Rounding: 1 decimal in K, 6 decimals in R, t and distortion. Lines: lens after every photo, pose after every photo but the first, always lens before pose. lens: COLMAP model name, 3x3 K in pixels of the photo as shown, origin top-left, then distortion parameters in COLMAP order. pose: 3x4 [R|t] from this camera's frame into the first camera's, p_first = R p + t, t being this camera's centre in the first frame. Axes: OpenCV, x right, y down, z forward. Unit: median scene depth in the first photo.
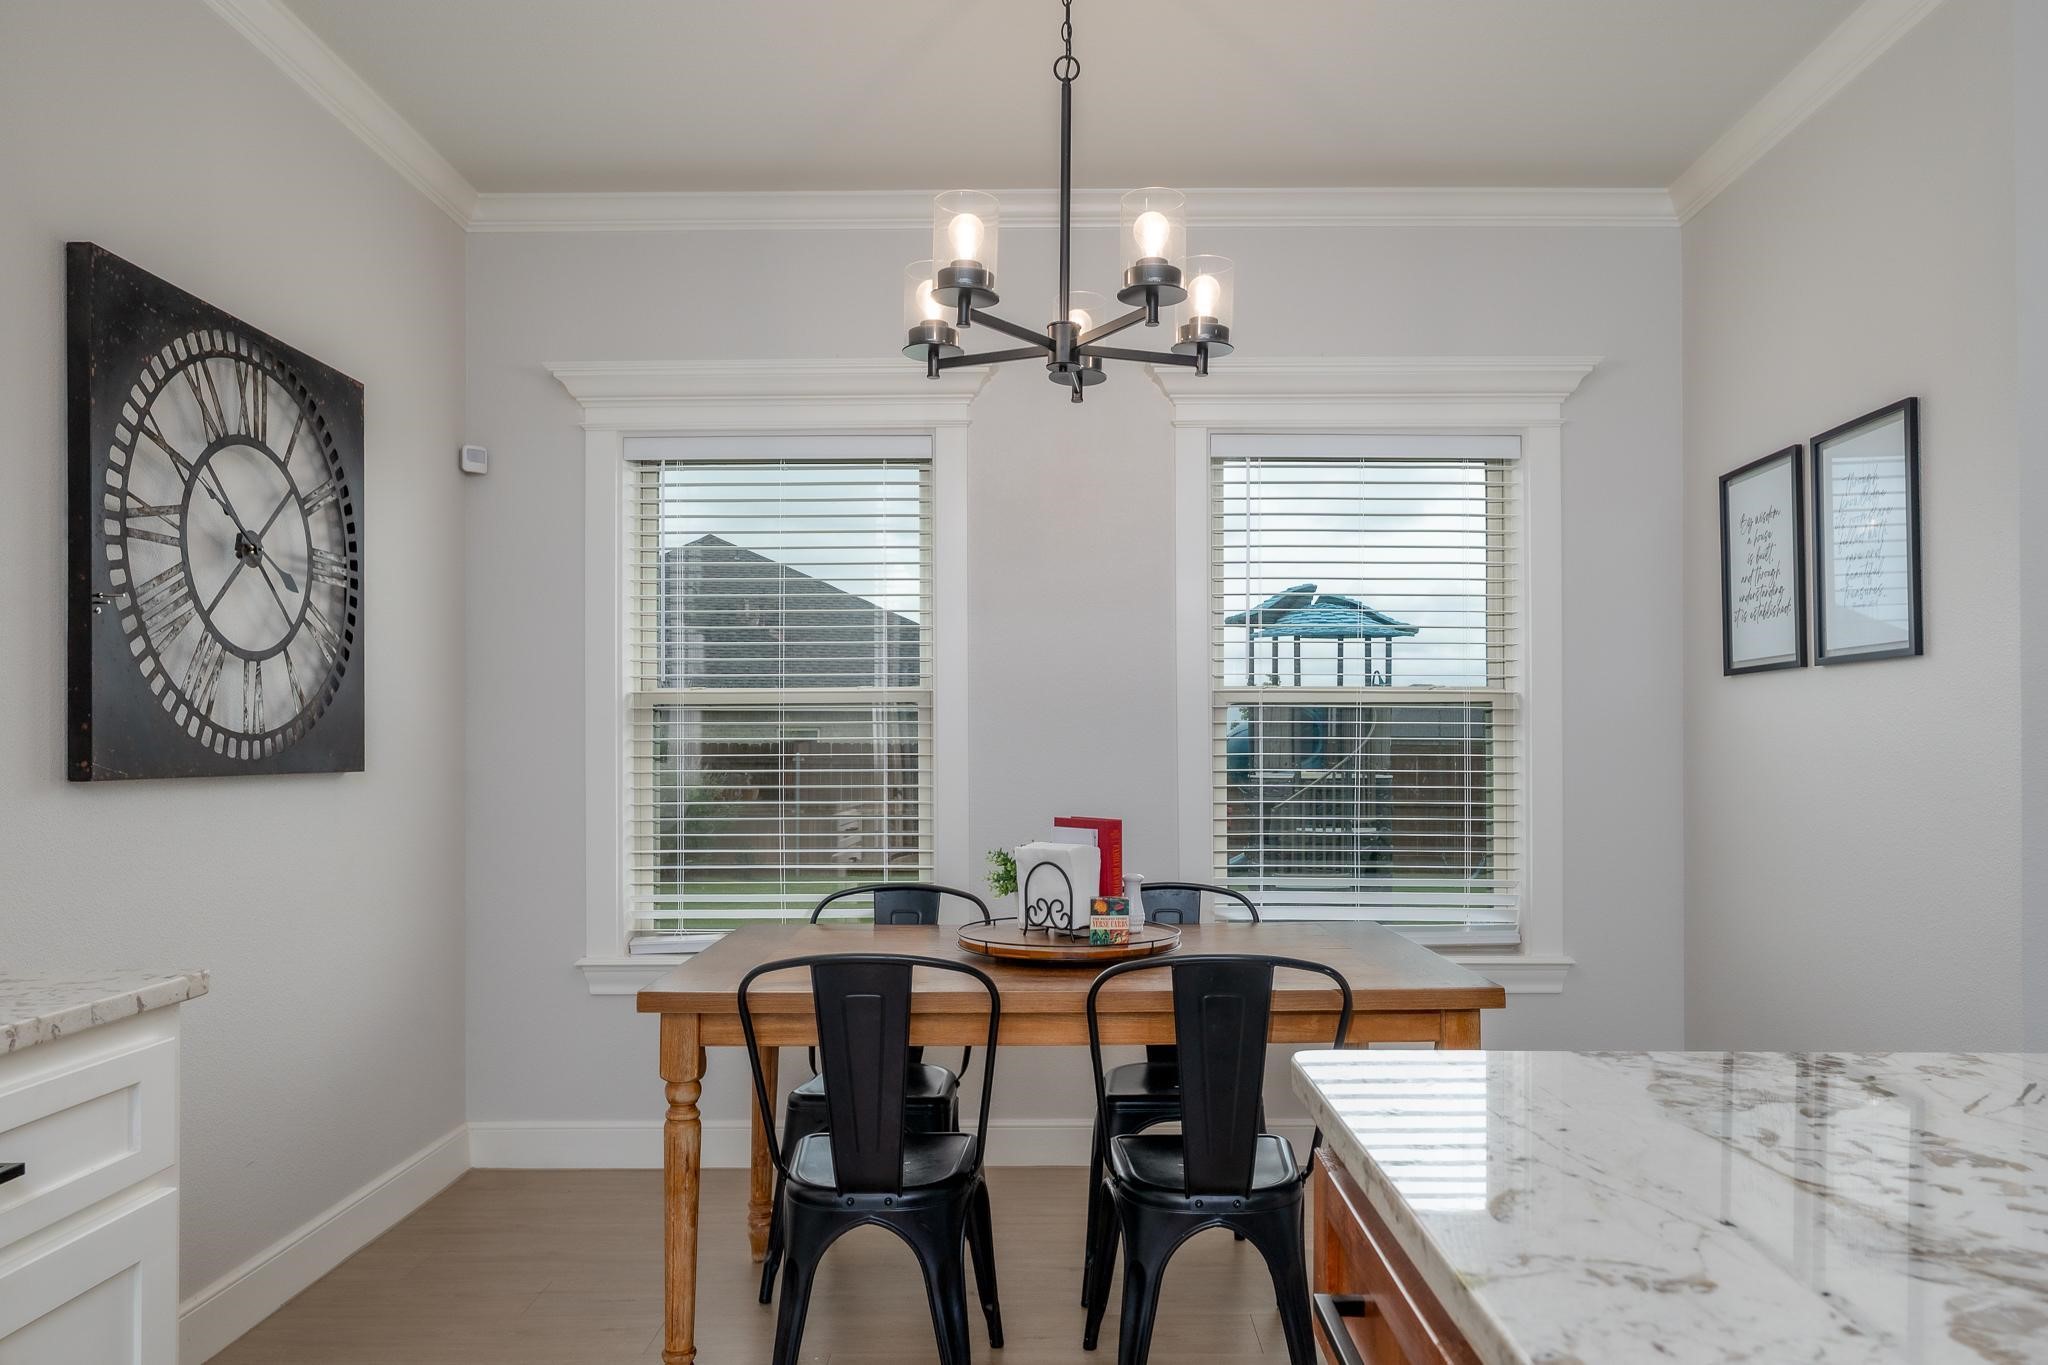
lens RADIAL K [[1377.5, 0, 1047.5], [0, 1377.5, 735.6], [0, 0, 1]] dist [-0.005220, 0.001168]
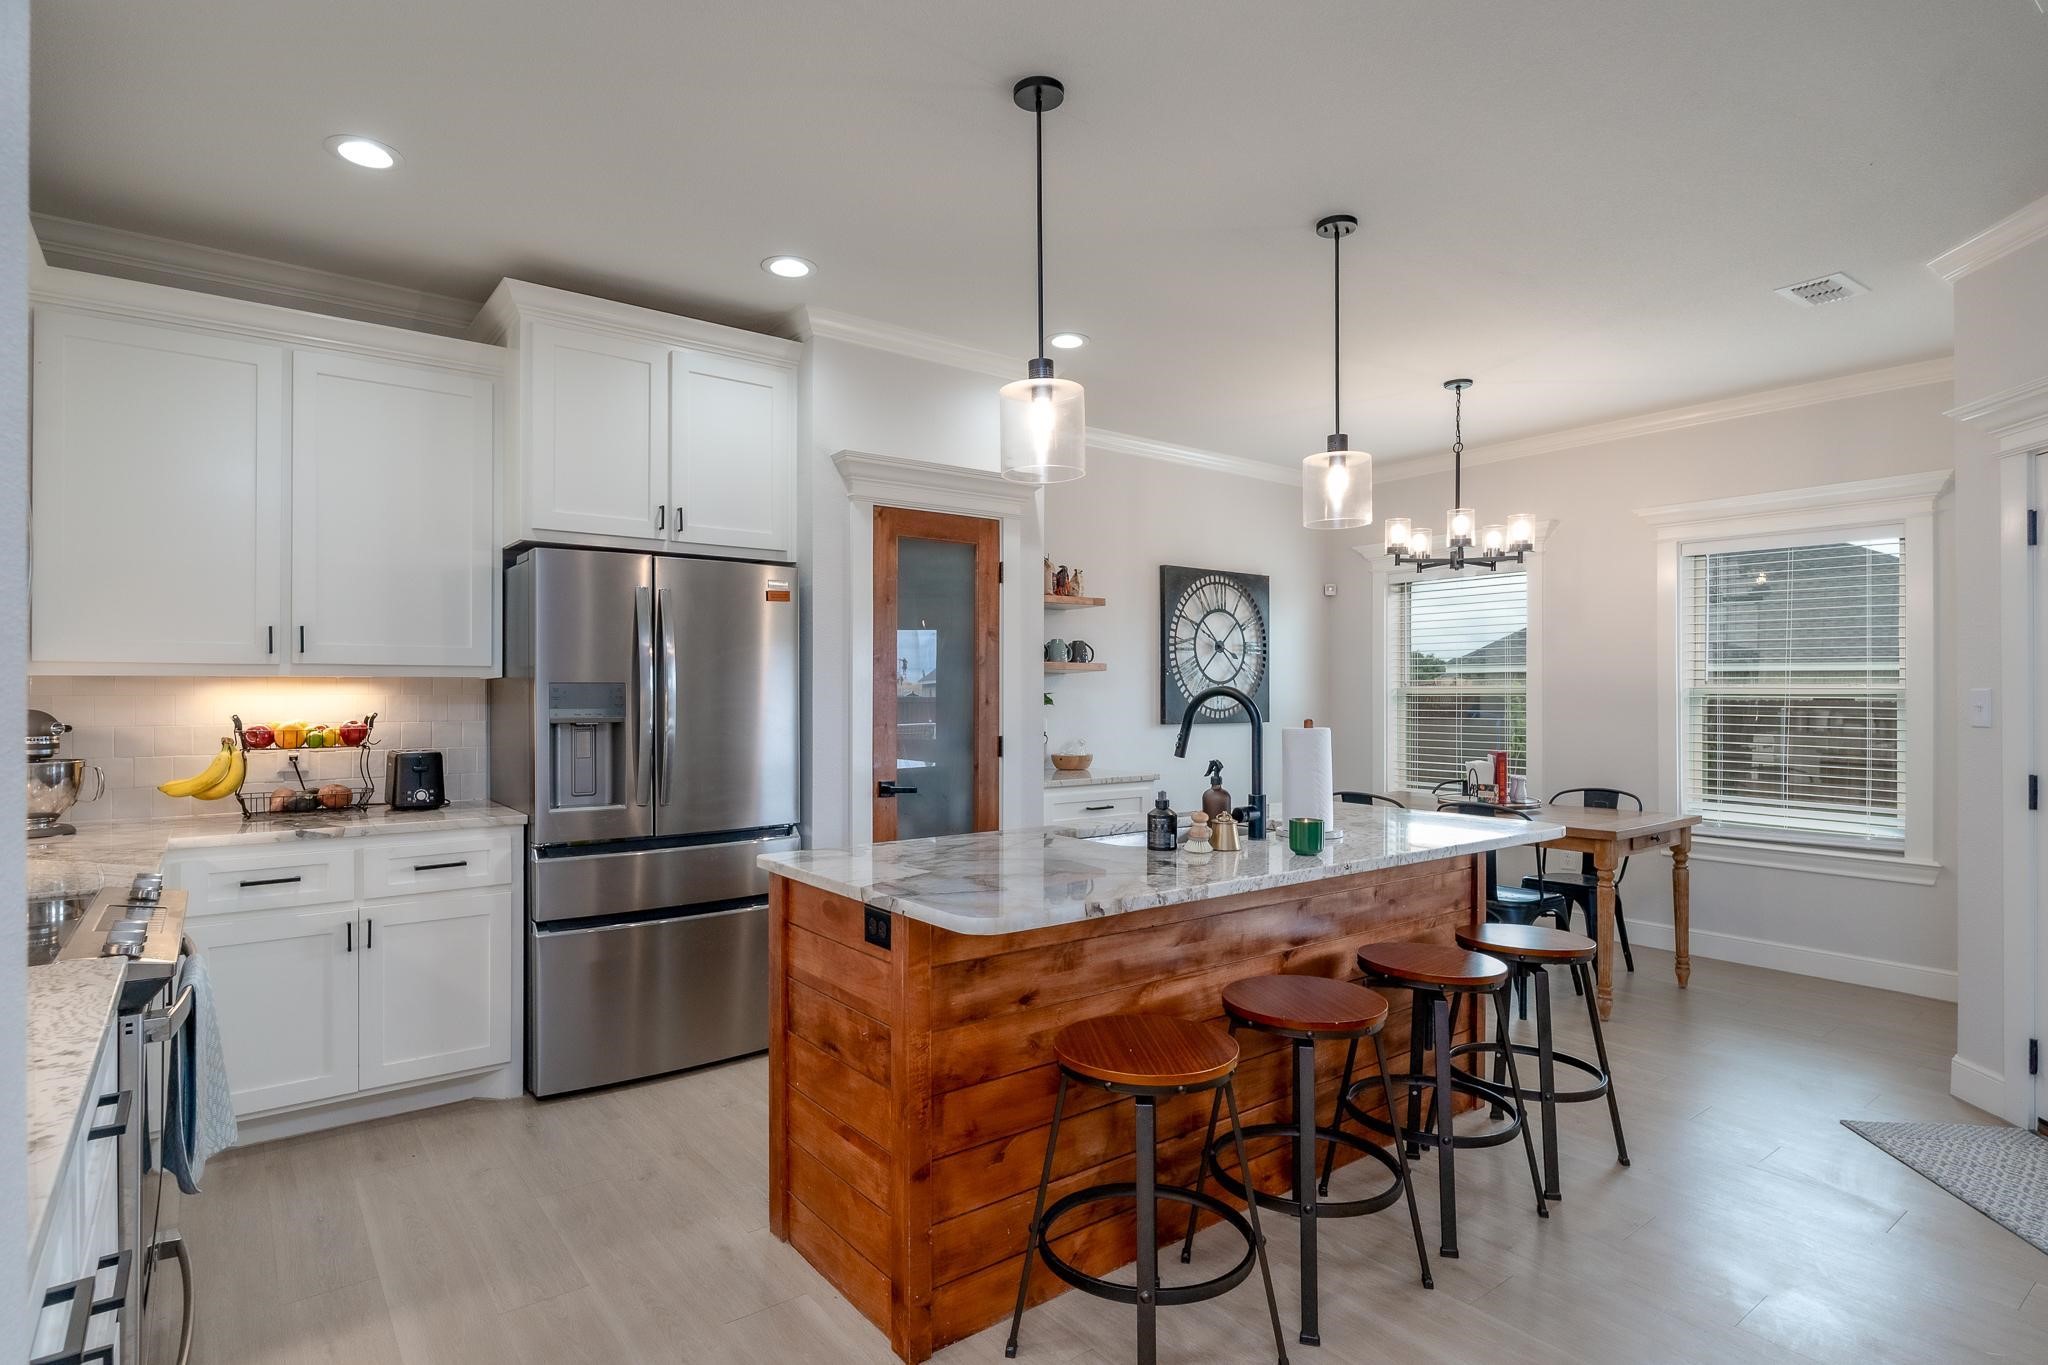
lens RADIAL K [[1031.9, 0, 1025.3], [0, 1031.9, 682.8], [0, 0, 1]] dist [0.000705, -0.000041]
pose [[0.620092, -0.003594, -0.784521, 0.911584], [0.002394, 0.999994, -0.002689, -0.053742], [0.784526, -0.000211, 0.620096, -0.711604]]
